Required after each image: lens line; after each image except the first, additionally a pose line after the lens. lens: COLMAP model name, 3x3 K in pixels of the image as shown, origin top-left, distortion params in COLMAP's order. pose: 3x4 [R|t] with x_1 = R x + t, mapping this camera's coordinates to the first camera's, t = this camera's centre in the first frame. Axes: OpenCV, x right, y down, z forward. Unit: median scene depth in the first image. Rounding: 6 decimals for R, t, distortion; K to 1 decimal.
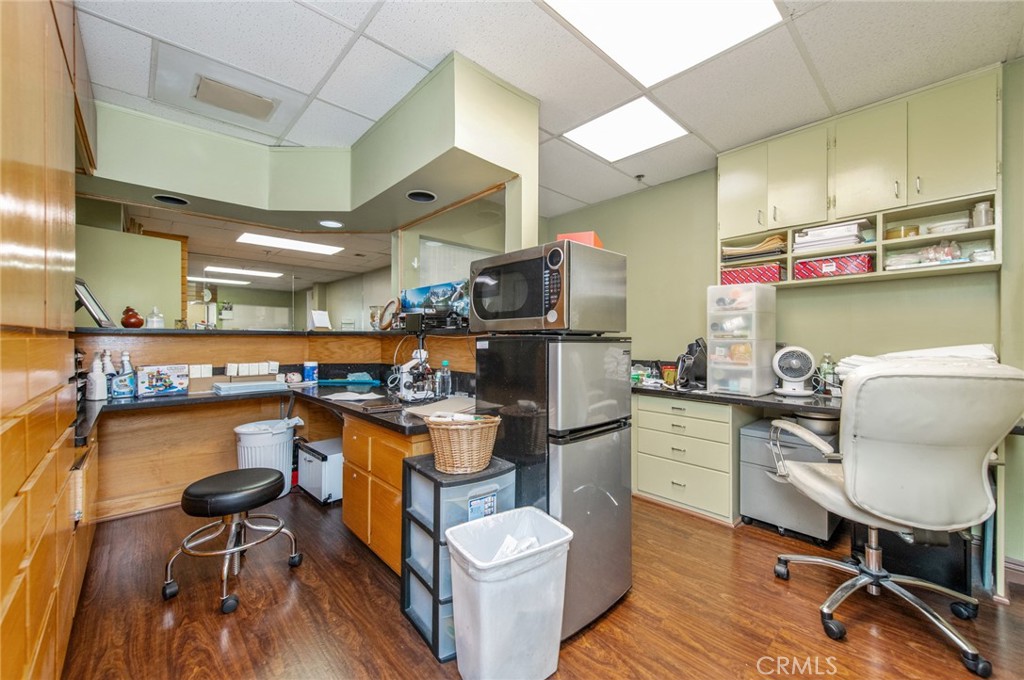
lens RADIAL K [[402.7, 0, 513.2], [0, 402.7, 341.3], [0, 0, 1]] dist [0.020330, -0.000137]
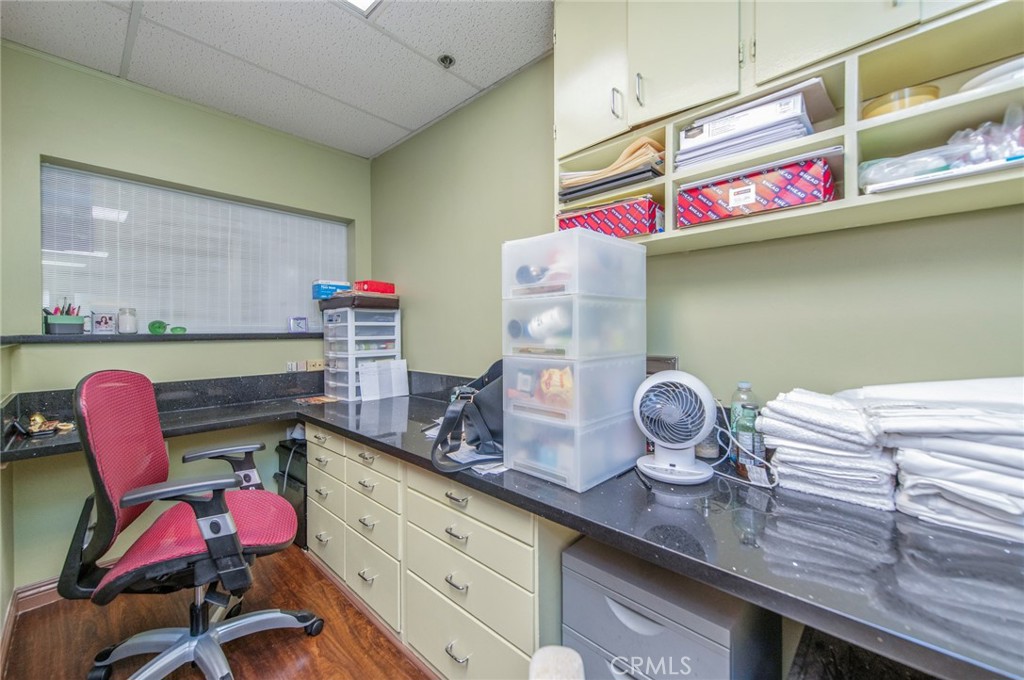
lens RADIAL K [[402.7, 0, 509.9], [0, 402.7, 335.1], [0, 0, 1]] dist [0.020330, -0.000137]
pose [[0.997857, -0.004099, 0.065300, 0.476192], [0.003772, 0.999980, 0.005136, -0.031916], [-0.065320, -0.004878, 0.997852, 0.554917]]
